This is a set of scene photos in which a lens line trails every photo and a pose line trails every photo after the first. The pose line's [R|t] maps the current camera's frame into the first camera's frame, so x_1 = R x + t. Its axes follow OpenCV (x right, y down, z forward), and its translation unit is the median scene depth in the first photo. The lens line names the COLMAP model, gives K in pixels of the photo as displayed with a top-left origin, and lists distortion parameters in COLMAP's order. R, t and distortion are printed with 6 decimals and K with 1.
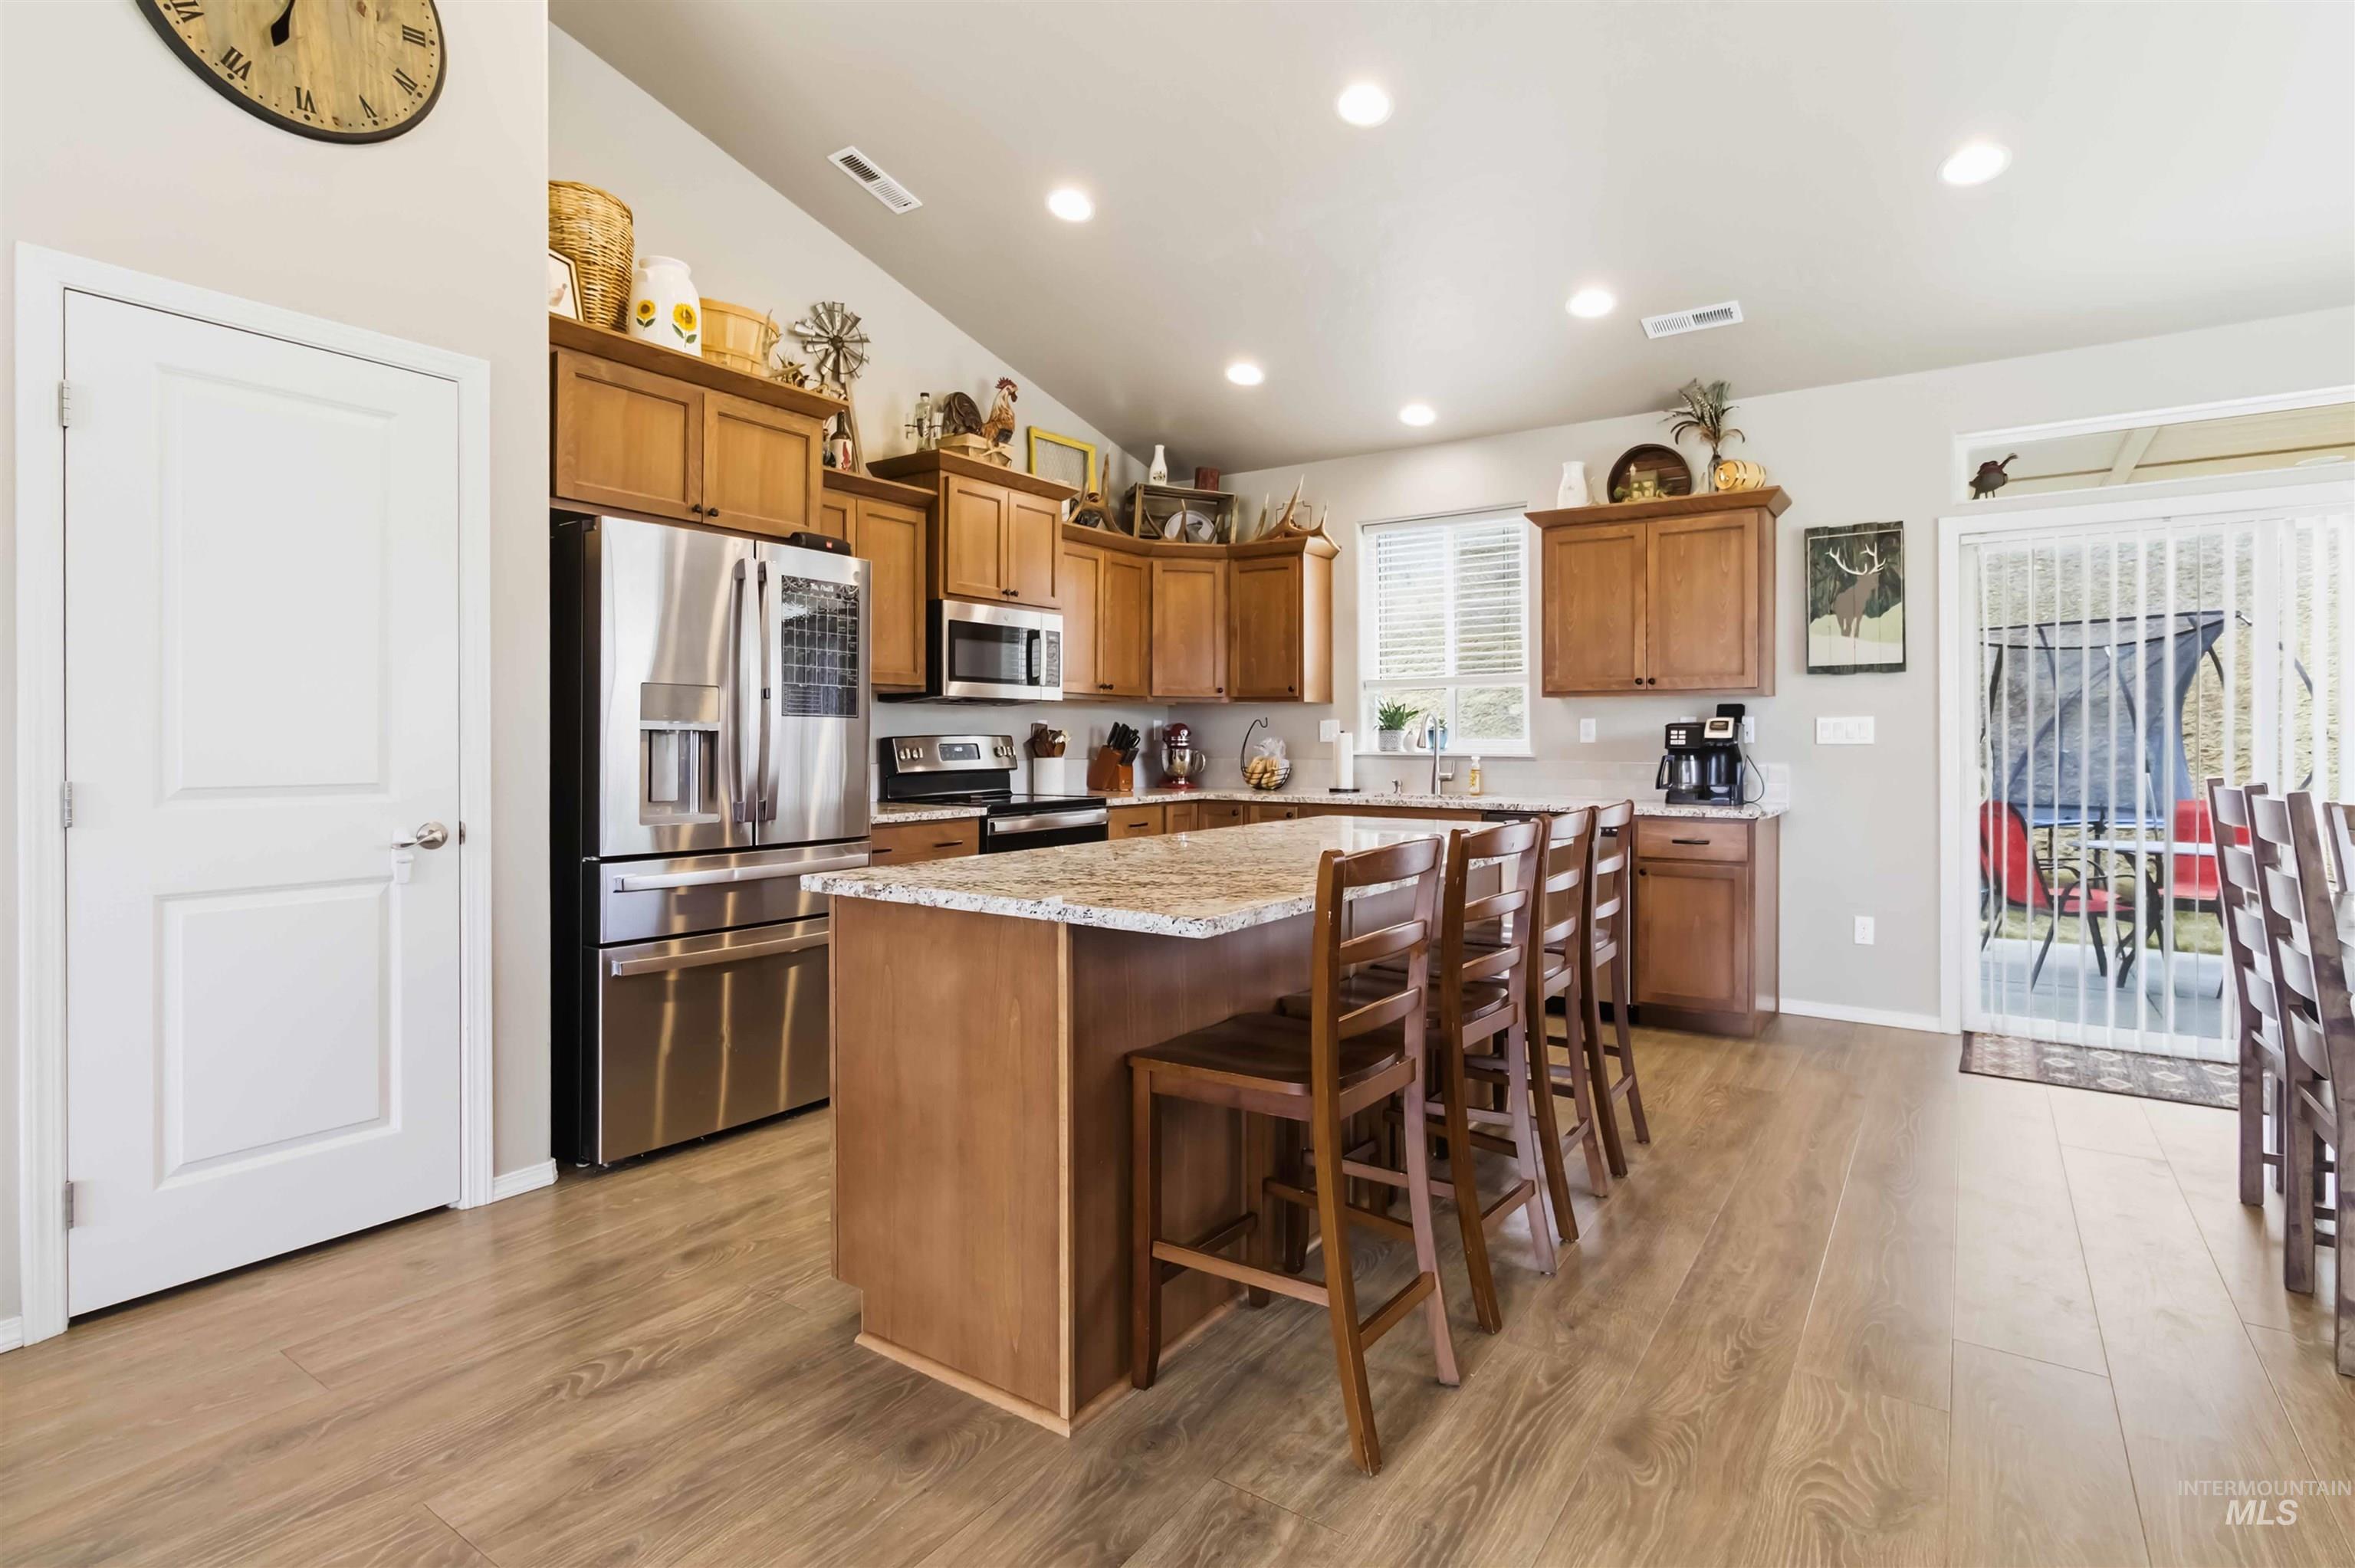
lens RADIAL K [[1145.9, 0, 1203.4], [0, 1145.9, 736.7], [0, 0, 1]] dist [-0.002068, -0.000635]
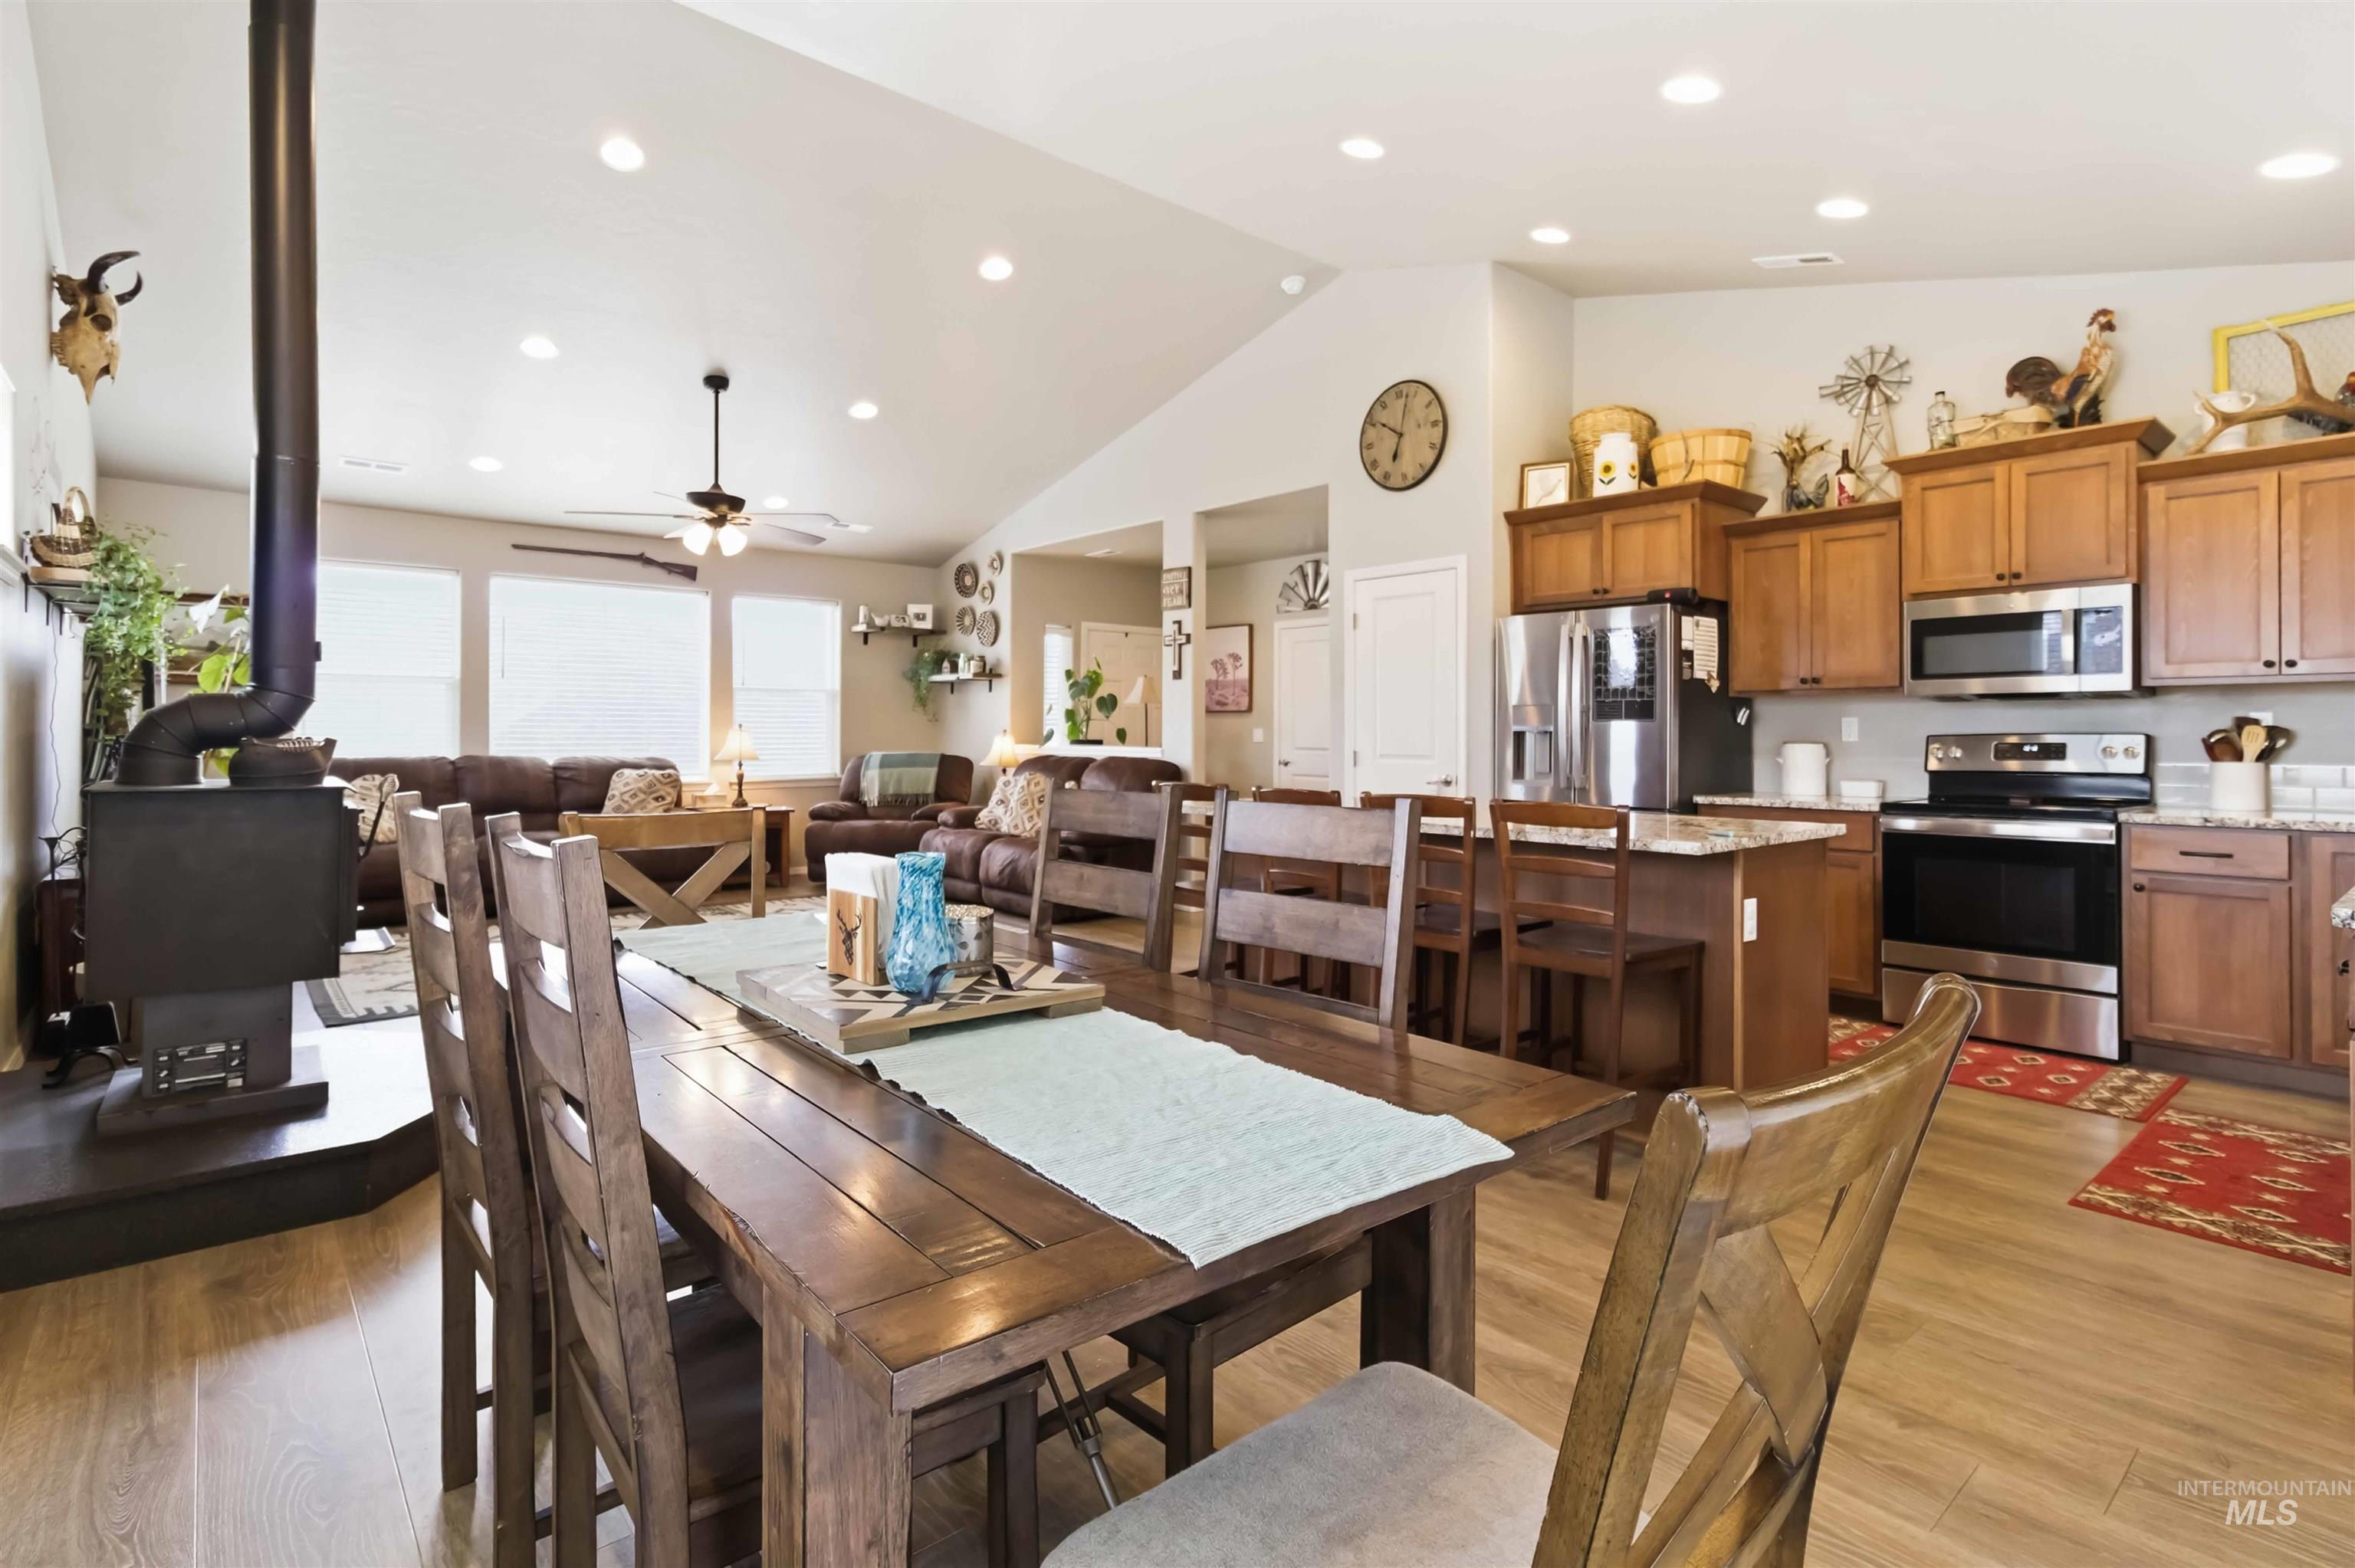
lens RADIAL K [[1143.5, 0, 1204.7], [0, 1143.5, 739.9], [0, 0, 1]] dist [-0.043621, 0.035909]
pose [[-0.258212, 0.001612, -0.966087, 0.874768], [-0.002925, 0.999993, 0.002450, 0.002955], [0.966084, 0.003459, -0.258206, 0.631280]]
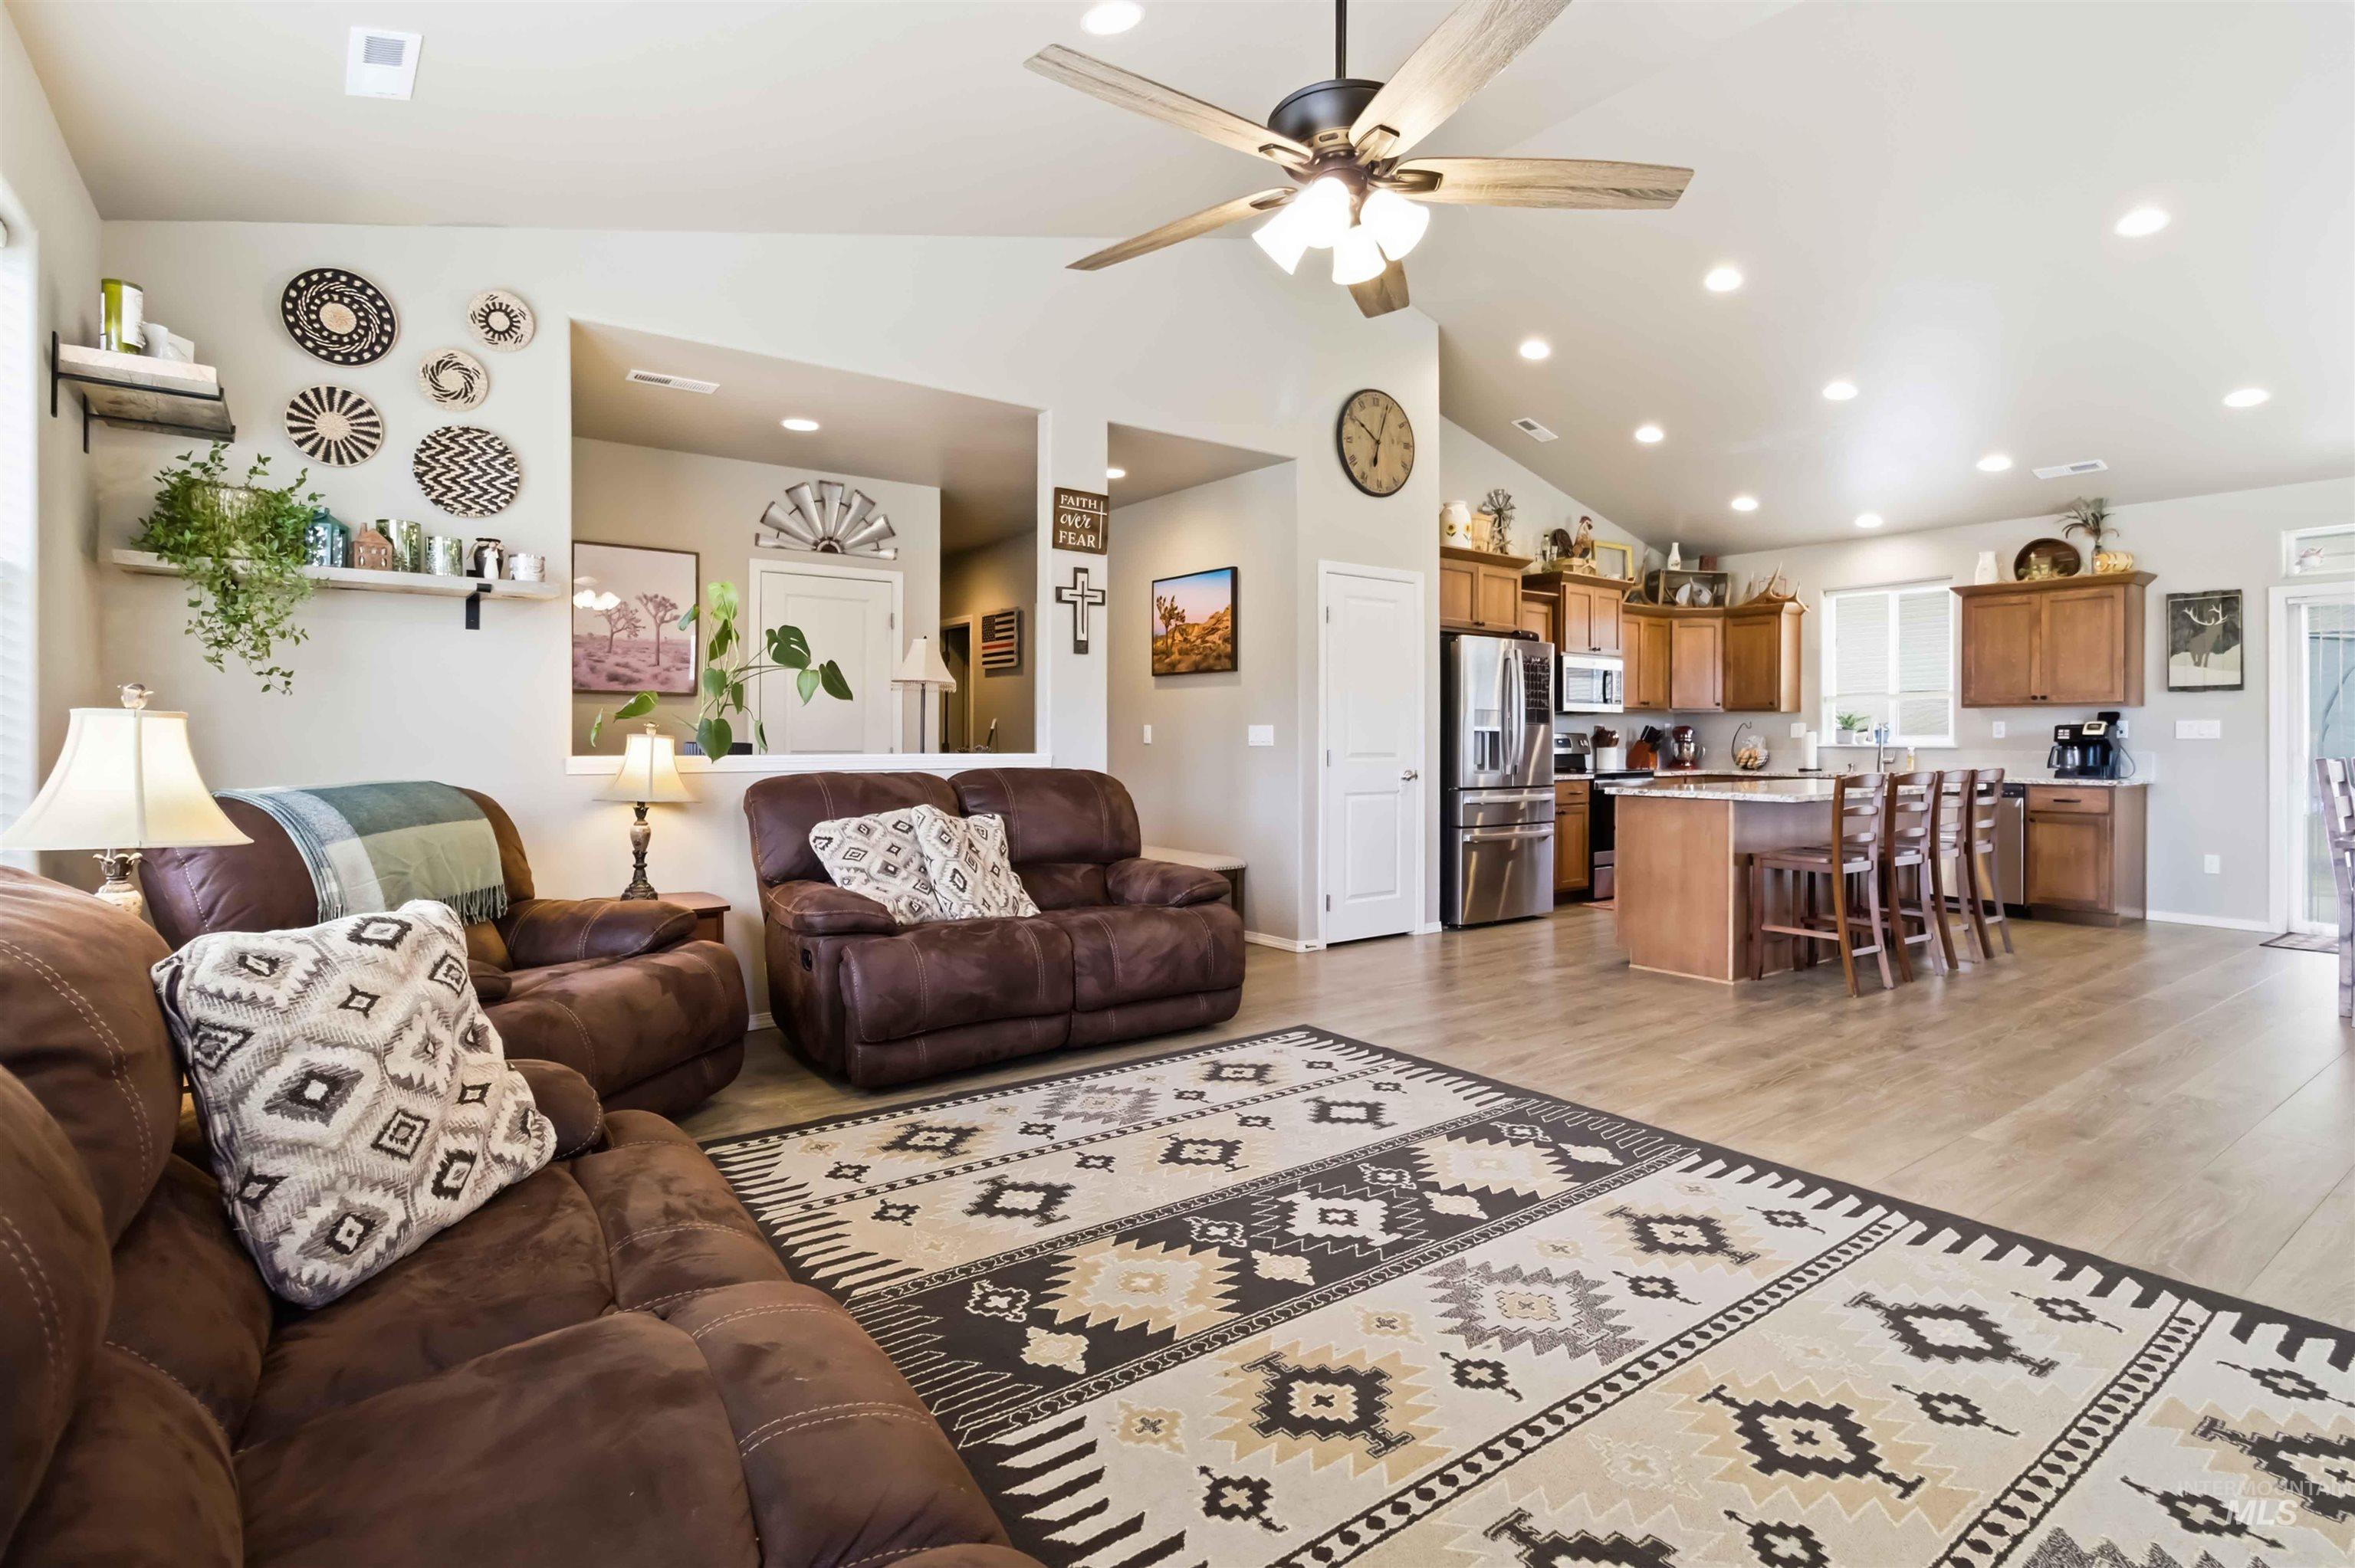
lens RADIAL K [[1163.6, 0, 1184.4], [0, 1163.6, 745.1], [0, 0, 1]] dist [-0.000423, 0.002092]
pose [[0.944752, 0.002525, -0.327776, -0.178605], [0.000275, 0.999964, 0.008498, 0.001316], [0.327785, -0.008118, 0.944717, -0.825312]]
